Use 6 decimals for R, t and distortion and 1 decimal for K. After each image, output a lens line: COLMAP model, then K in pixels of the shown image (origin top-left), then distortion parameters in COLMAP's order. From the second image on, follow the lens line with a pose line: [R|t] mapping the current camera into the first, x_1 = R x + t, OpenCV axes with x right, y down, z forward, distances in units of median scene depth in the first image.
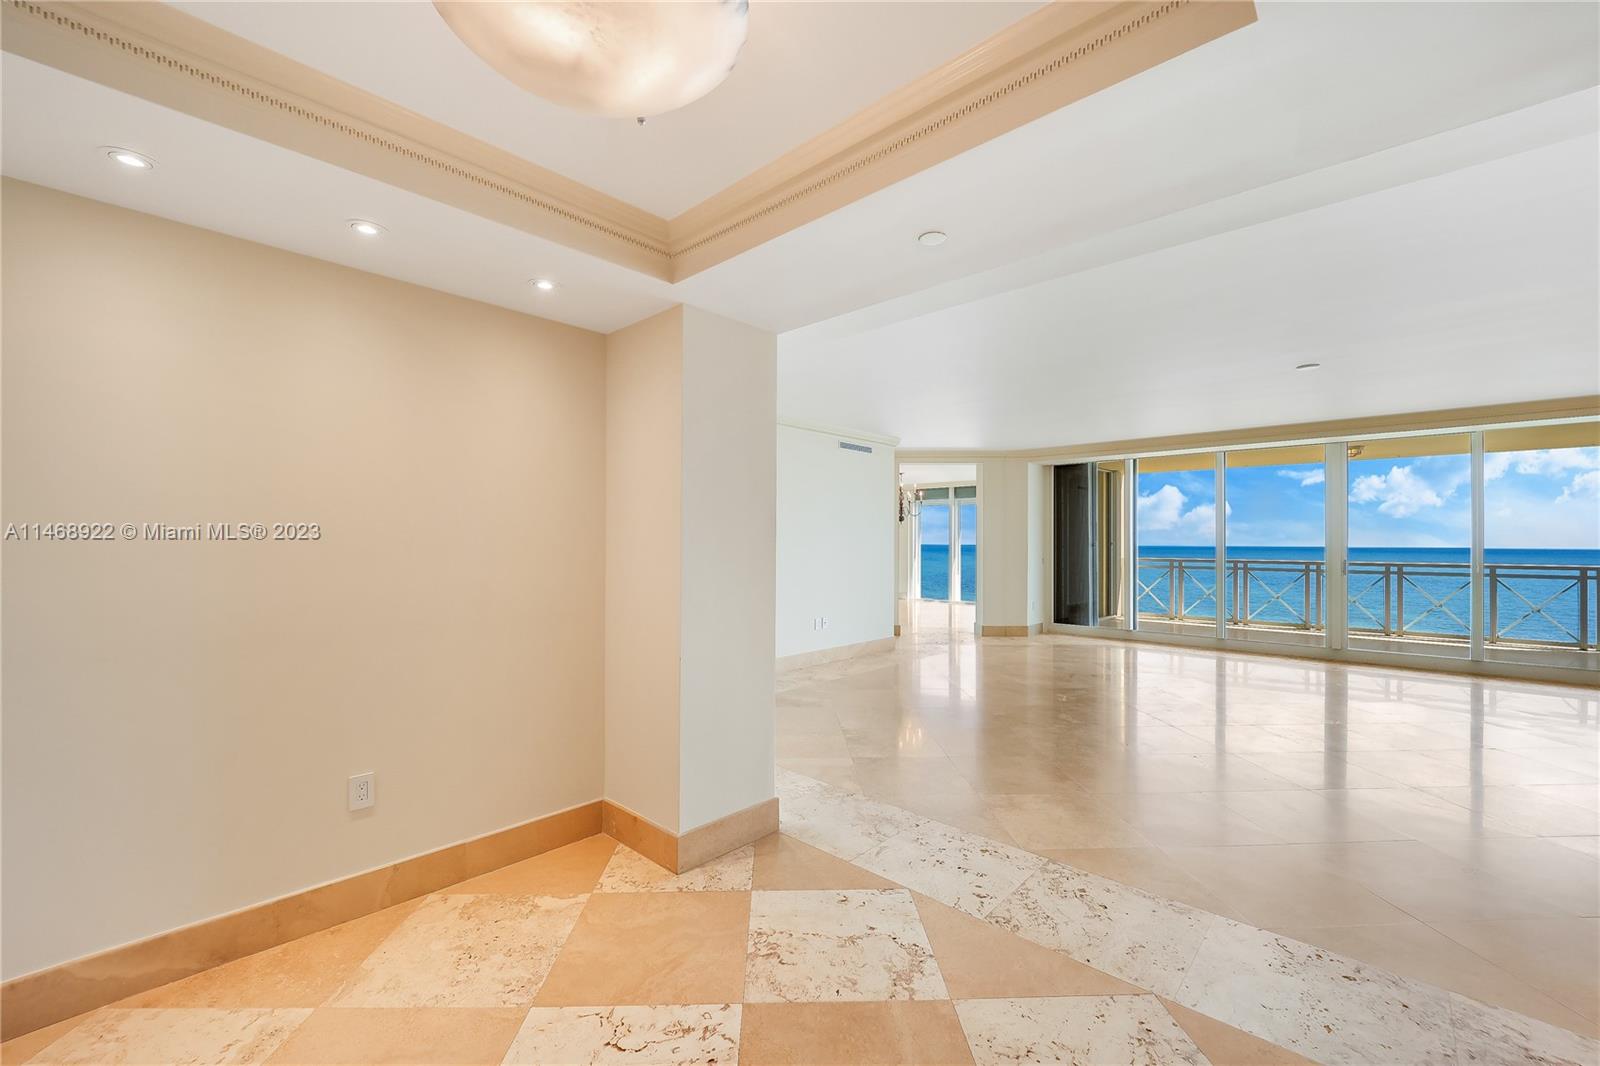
lens RADIAL K [[637.6, 0, 797.8], [0, 637.6, 536.6], [0, 0, 1]] dist [0.000547, 0.000014]
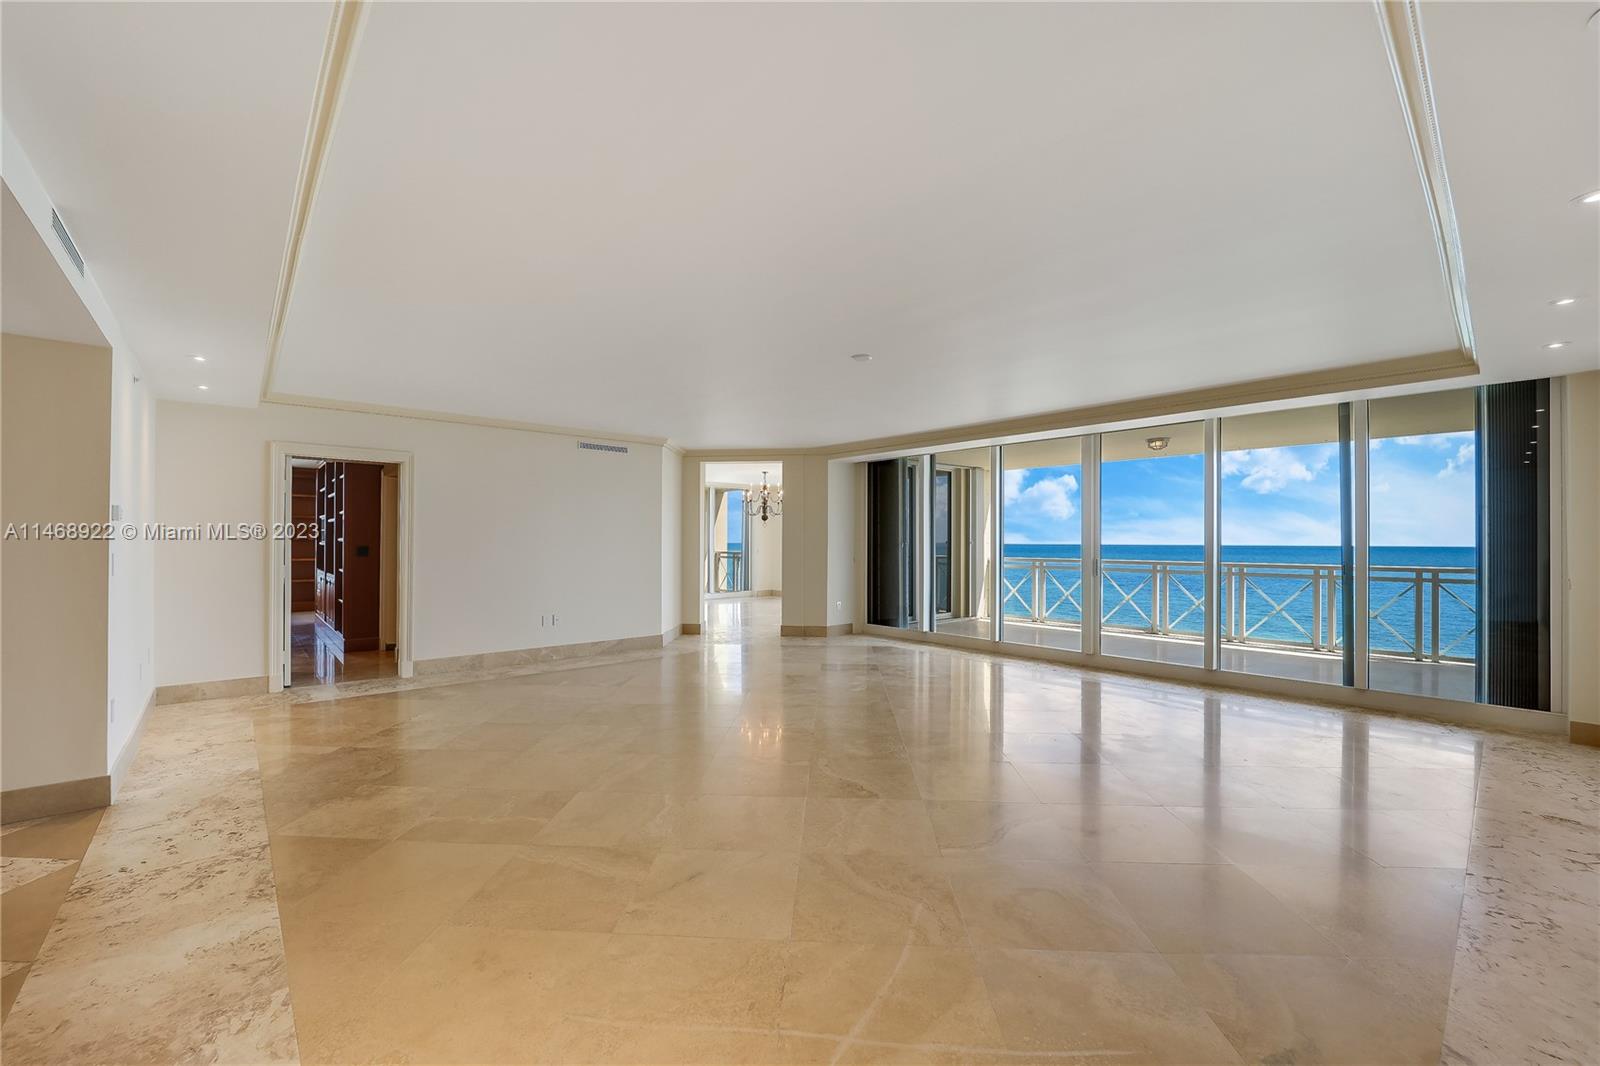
lens RADIAL K [[636.2, 0, 796.6], [0, 636.2, 526.4], [0, 0, 1]] dist [0.017864, -0.012800]
pose [[0.995715, -0.000753, -0.092476, 0.414201], [-0.001309, 0.999752, -0.022229, 0.009001], [0.092470, 0.022254, 0.995467, 0.020368]]
